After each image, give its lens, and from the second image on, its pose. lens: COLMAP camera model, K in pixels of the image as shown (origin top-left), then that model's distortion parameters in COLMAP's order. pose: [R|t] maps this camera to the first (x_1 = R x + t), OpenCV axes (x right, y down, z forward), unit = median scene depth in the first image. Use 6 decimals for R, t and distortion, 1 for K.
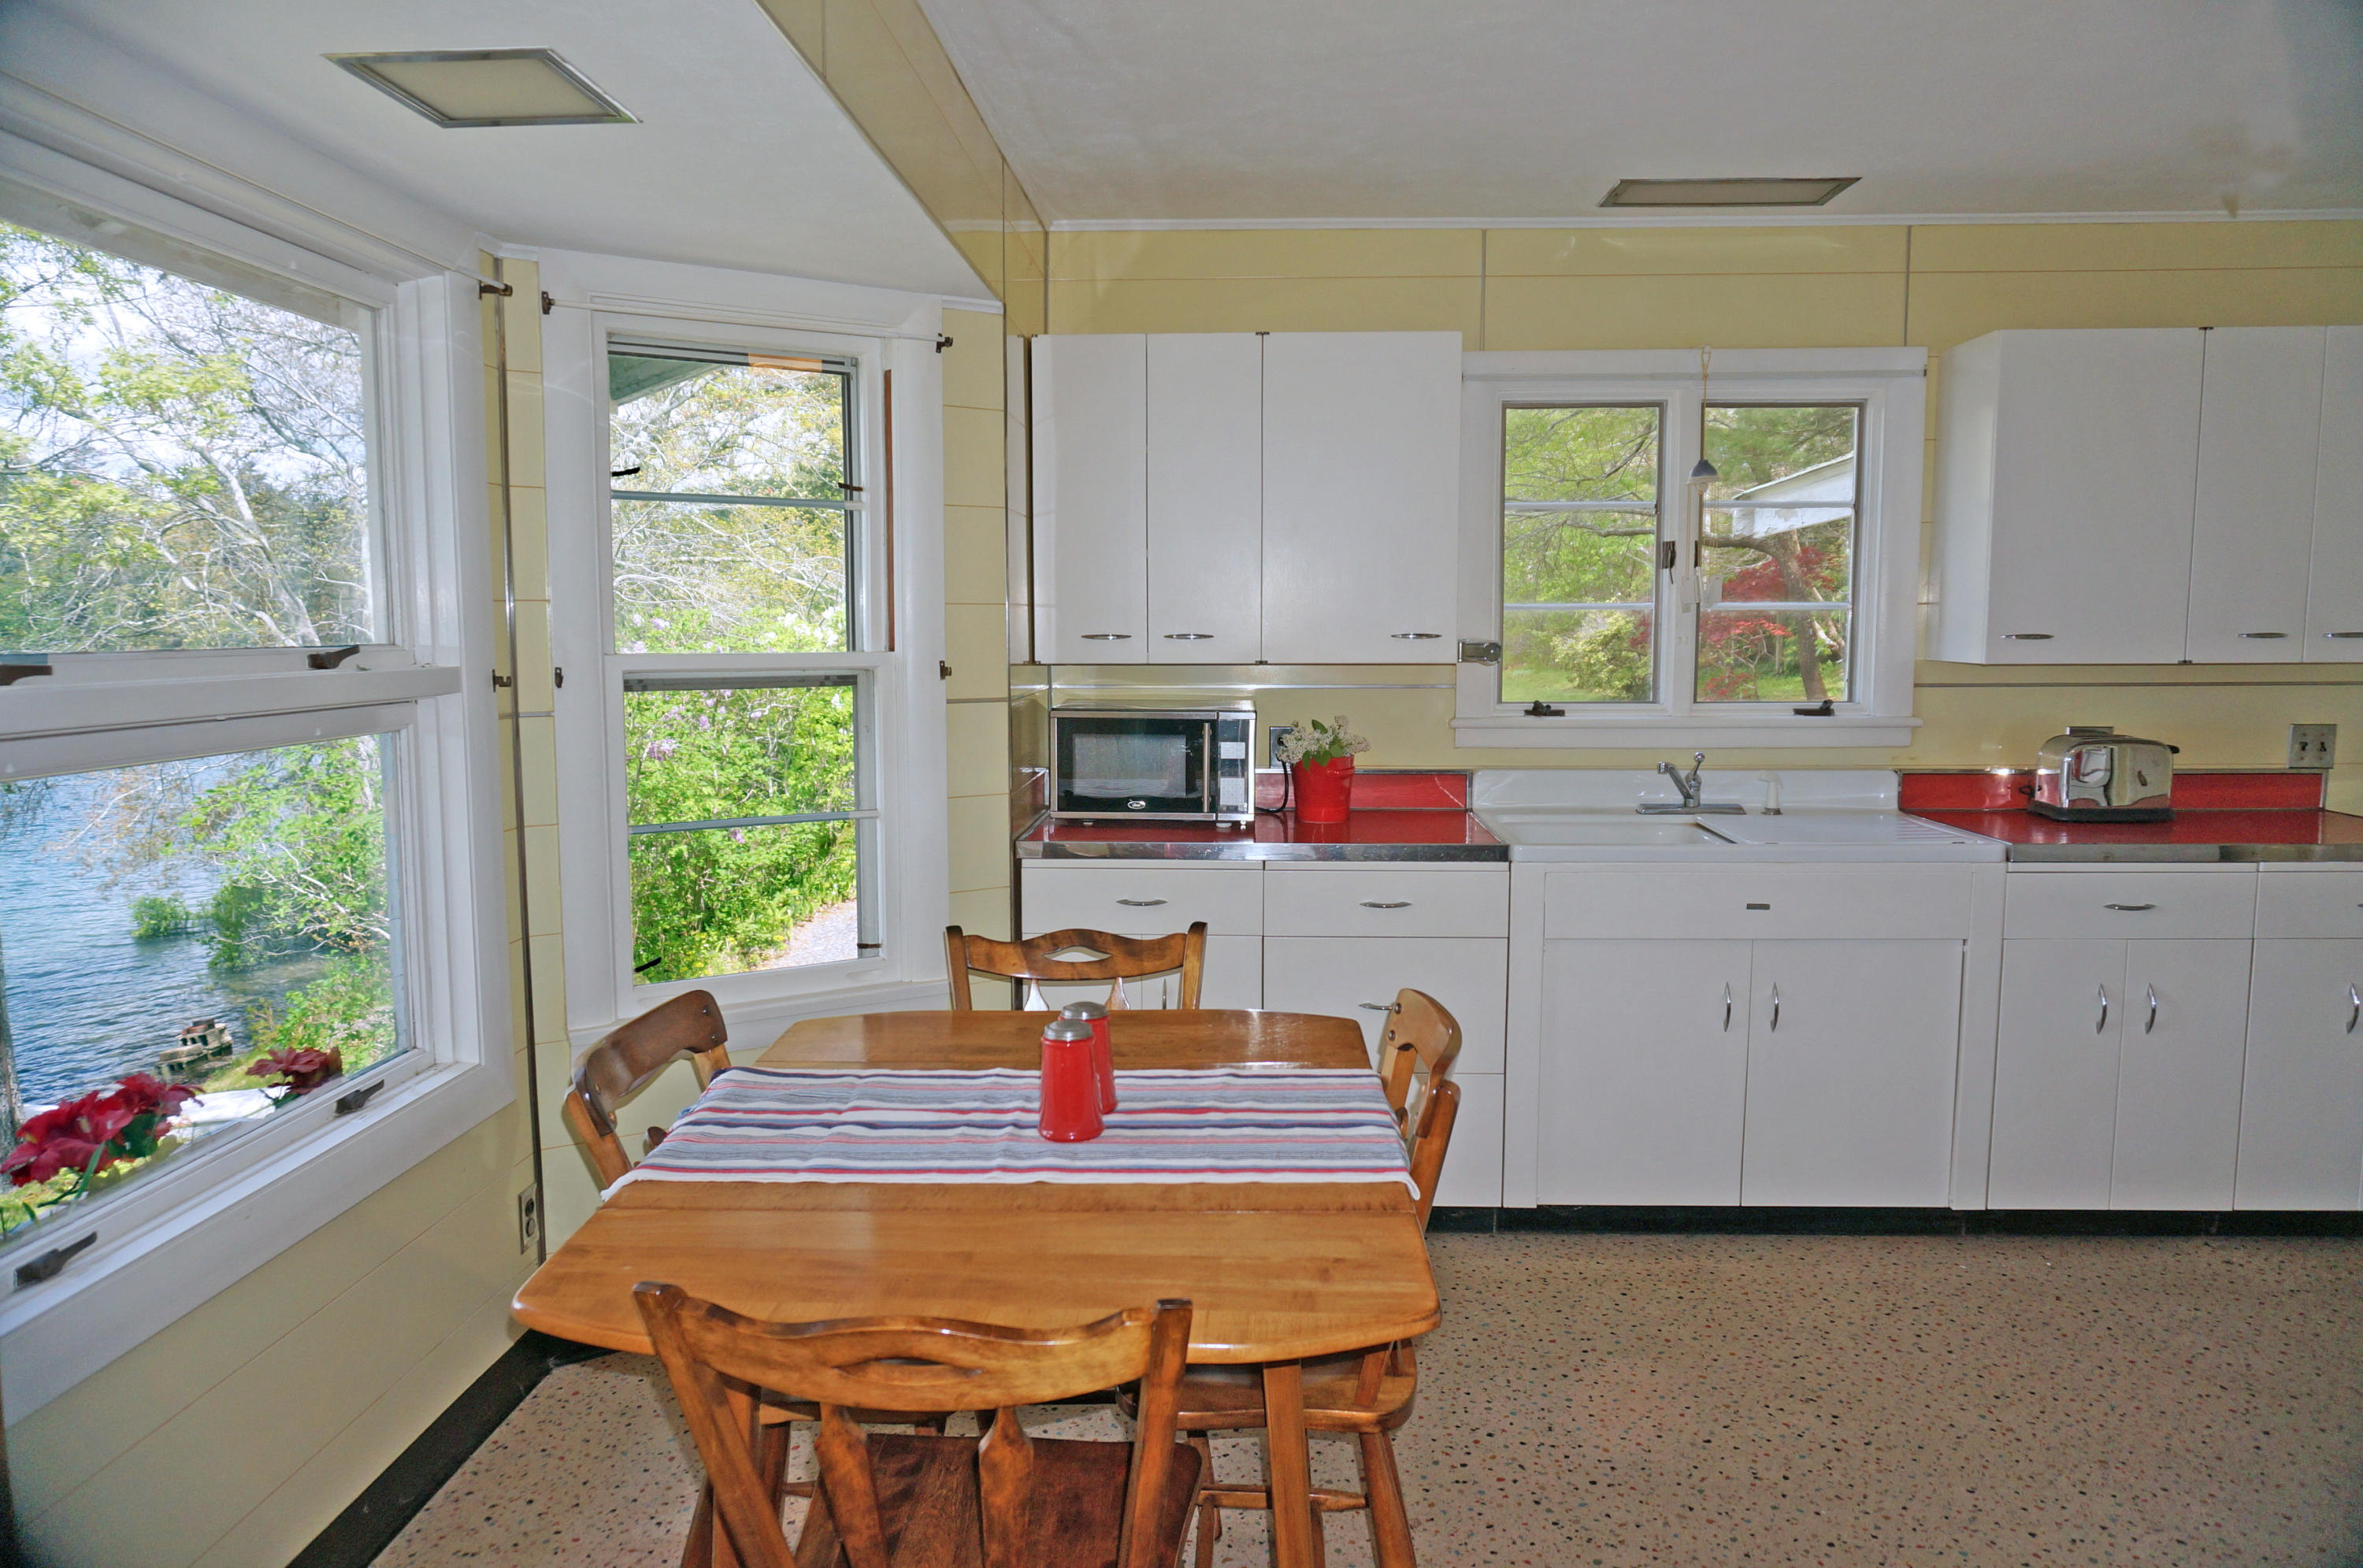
lens RADIAL K [[1552.3, 0, 1184.0], [0, 1552.3, 790.8], [0, 0, 1]] dist [-0.024056, 0.015533]
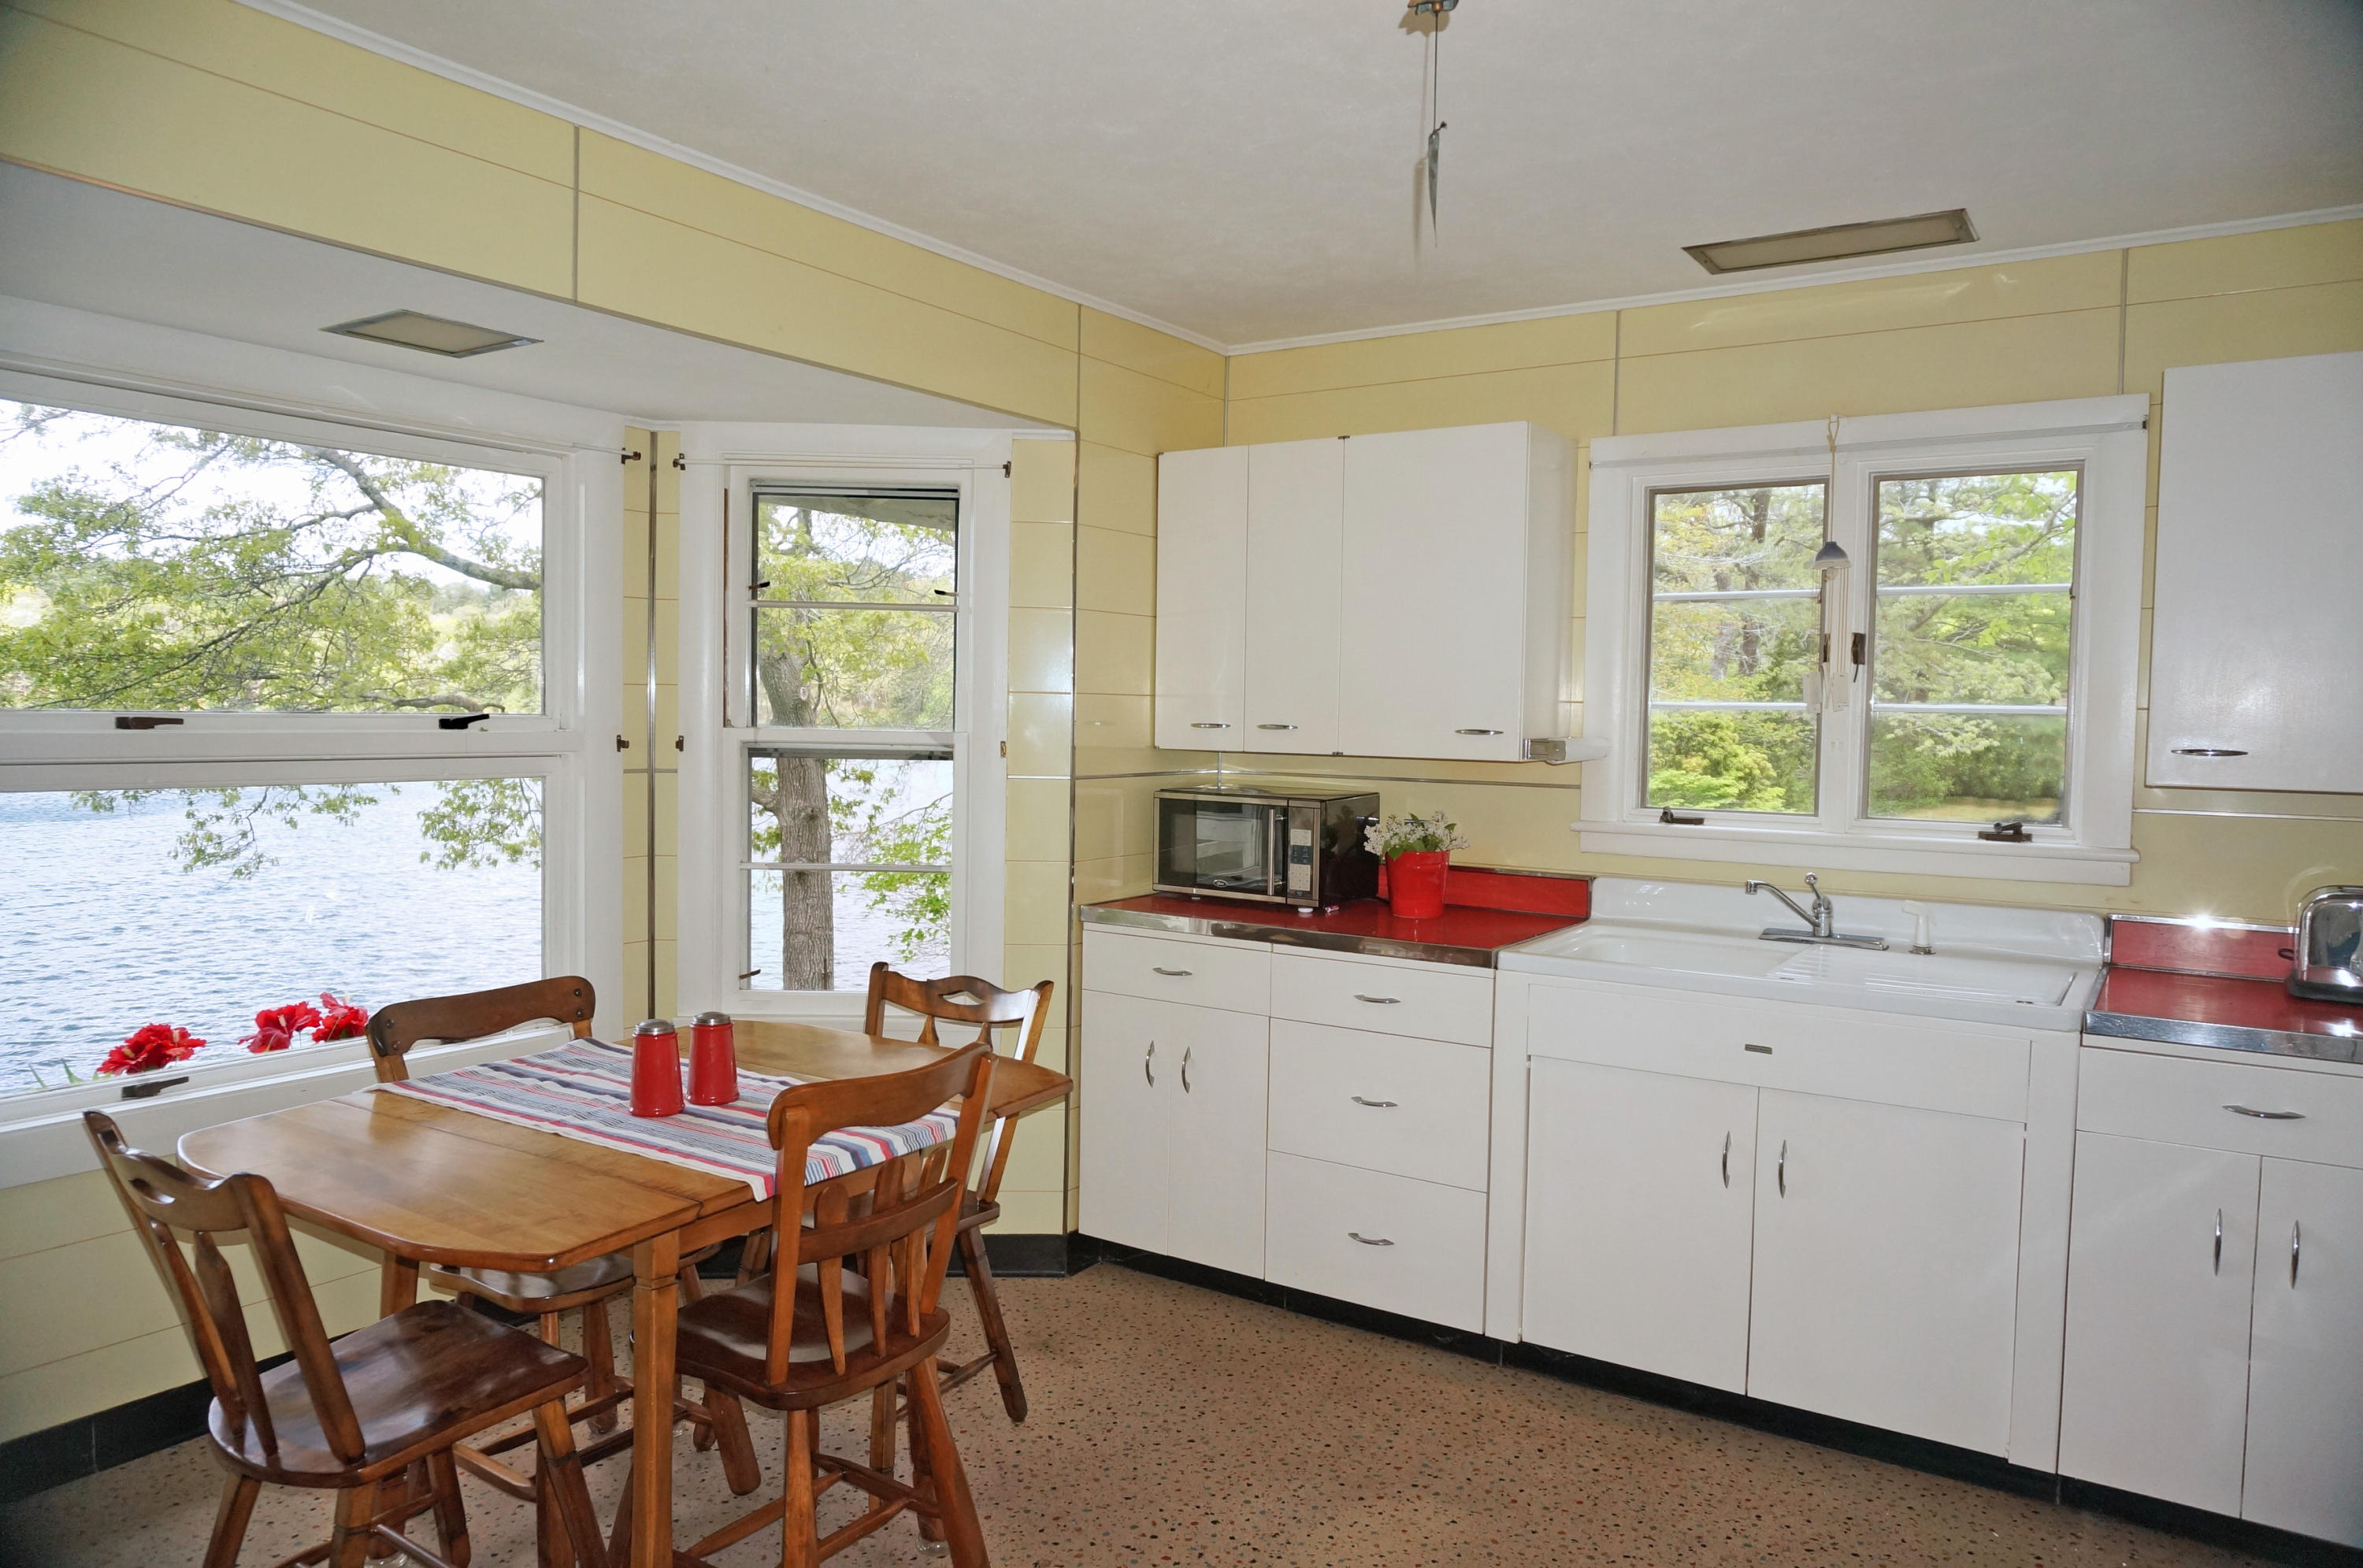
lens RADIAL K [[1552.3, 0, 1181.5], [0, 1552.3, 785.4], [0, 0, 1]] dist [-0.024056, 0.015533]
pose [[0.858214, 0.043256, -0.511465, 0.507124], [-0.075762, 0.996204, -0.042873, -0.010387], [0.507669, 0.075543, 0.858234, 0.071354]]
